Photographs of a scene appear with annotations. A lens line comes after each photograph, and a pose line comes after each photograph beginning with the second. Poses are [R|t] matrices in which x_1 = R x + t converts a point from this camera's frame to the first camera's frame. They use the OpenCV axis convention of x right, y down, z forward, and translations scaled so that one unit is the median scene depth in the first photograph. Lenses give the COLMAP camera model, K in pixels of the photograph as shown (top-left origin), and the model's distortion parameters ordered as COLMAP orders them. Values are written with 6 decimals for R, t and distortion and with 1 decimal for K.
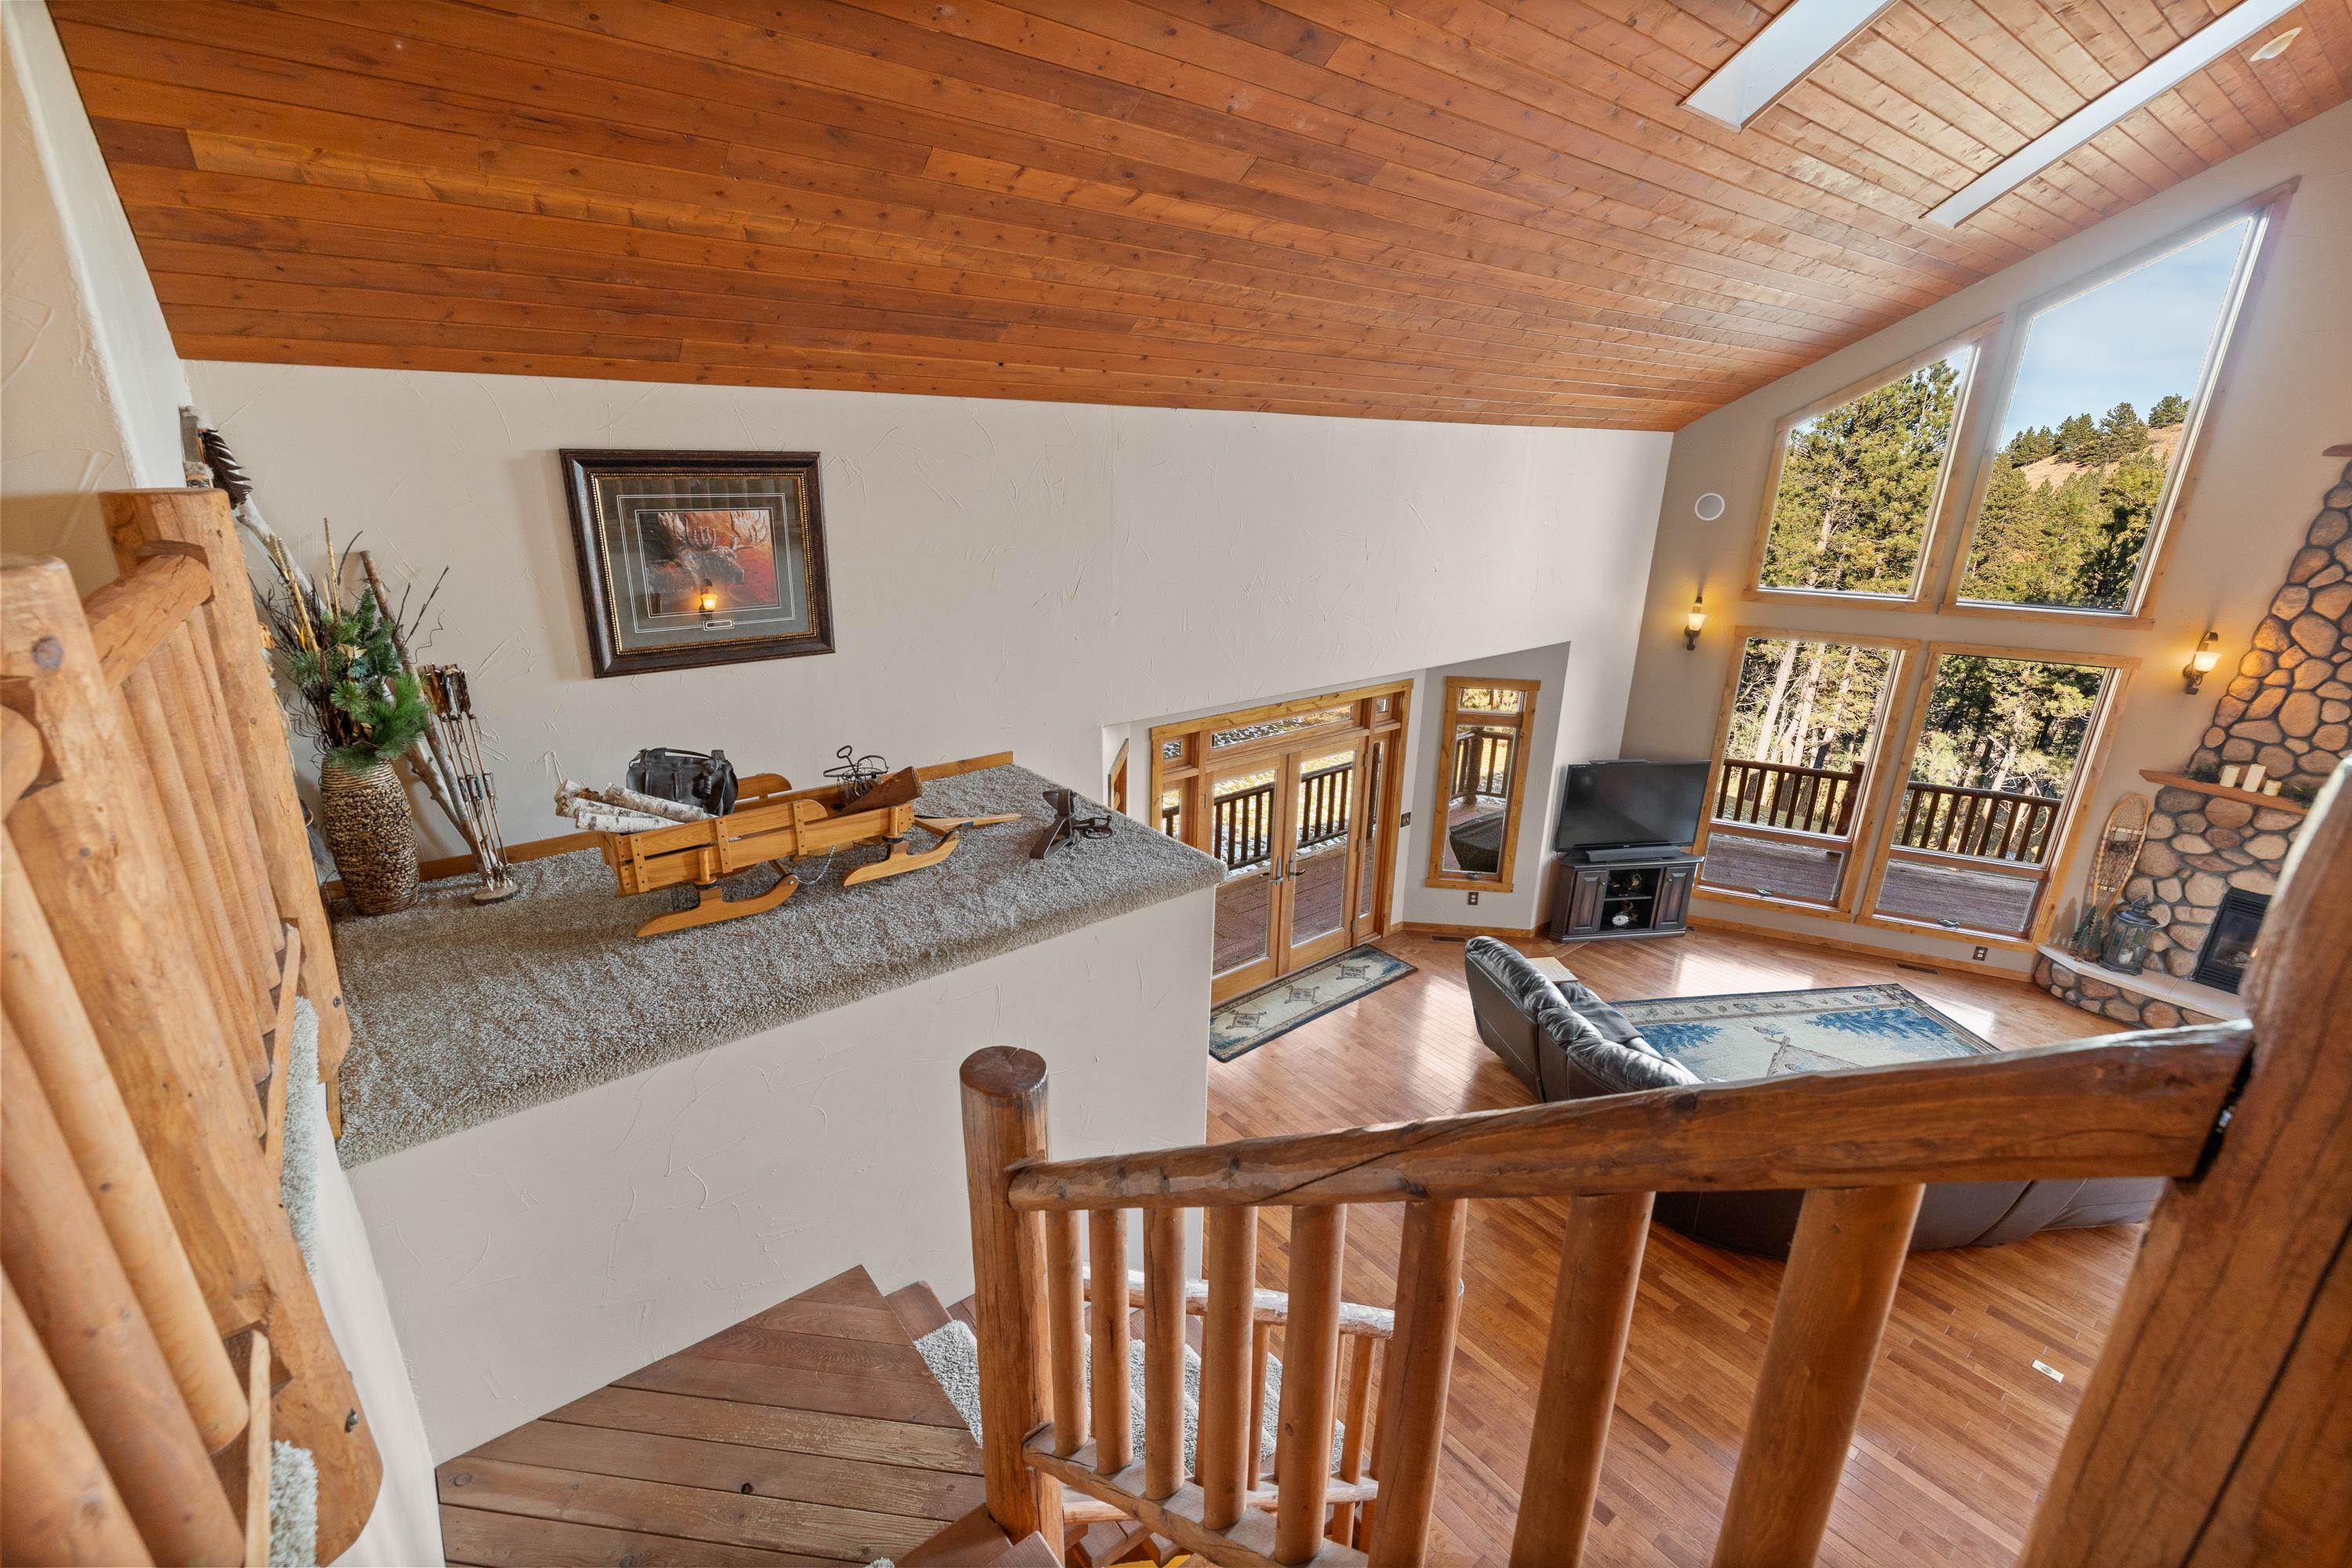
lens RADIAL K [[1019.8, 0, 1179.8], [0, 1019.8, 778.2], [0, 0, 1]] dist [-0.003456, 0.000837]
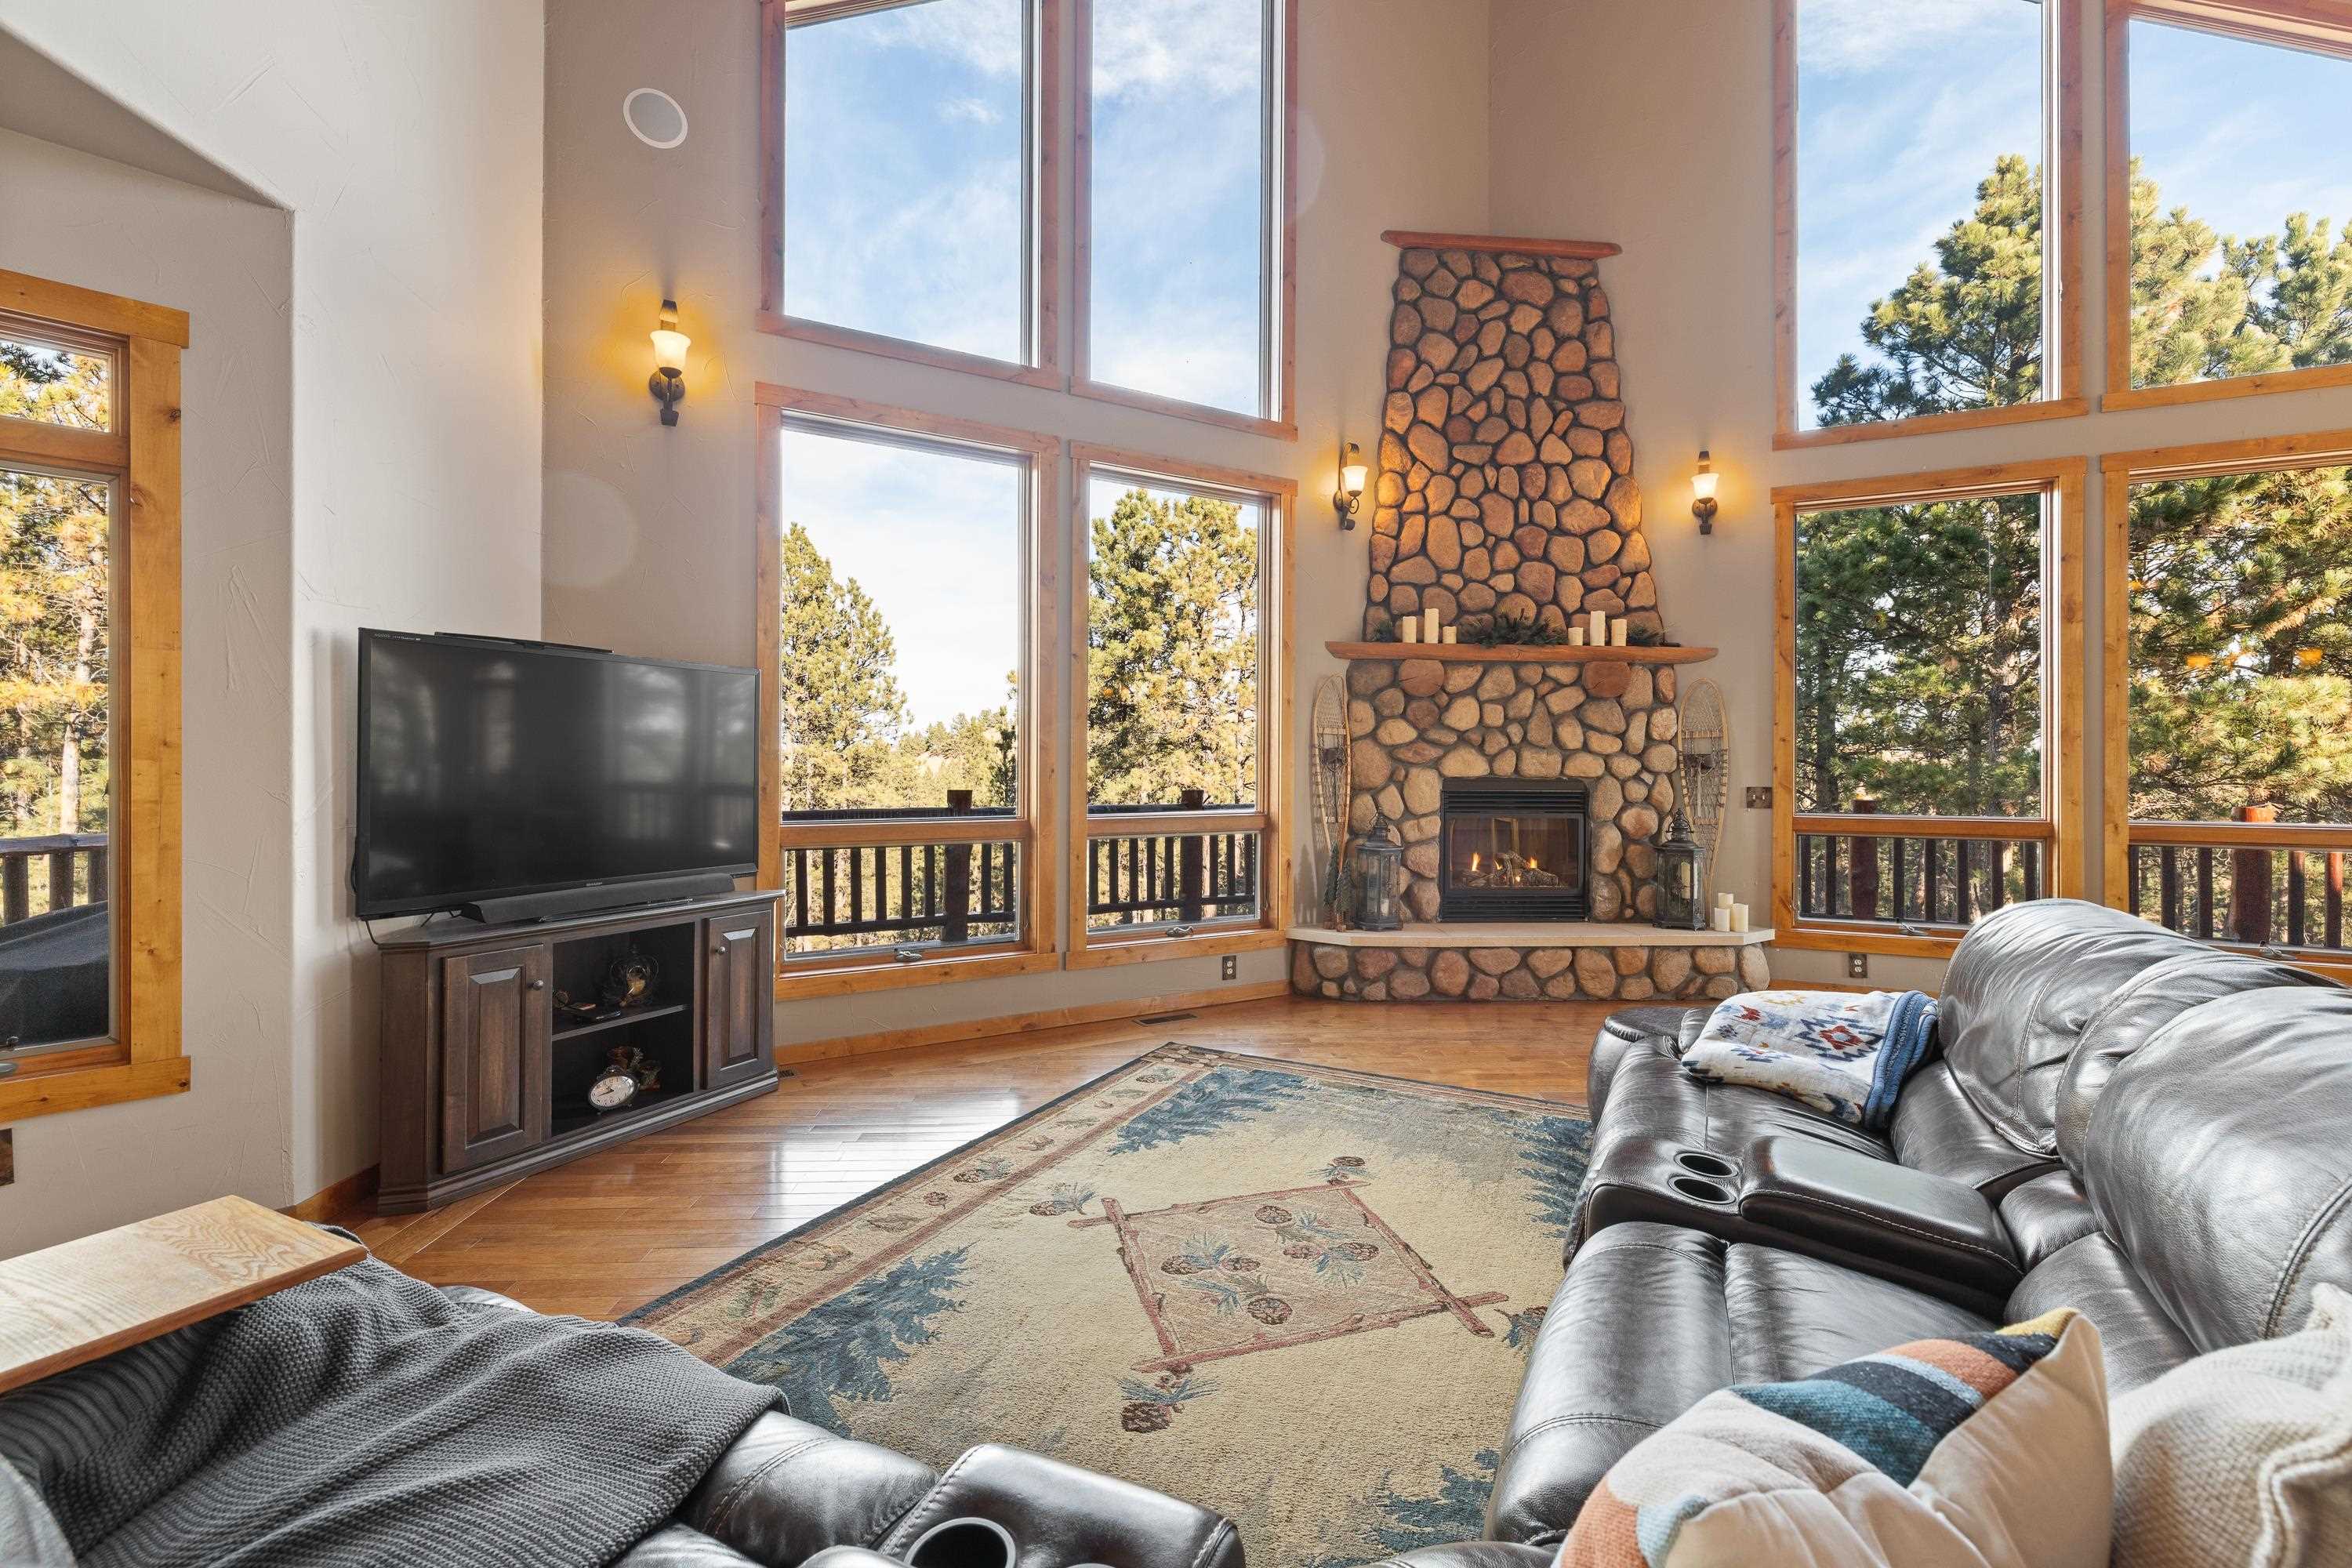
lens RADIAL K [[1019.8, 0, 1175.4], [0, 1019.8, 761.2], [0, 0, 1]] dist [-0.003456, 0.000837]
pose [[0.598517, -0.019384, 0.800876, 0.329094], [0.267019, 0.947368, -0.176621, 0.183307], [-0.755300, 0.319560, 0.572192, 0.751126]]
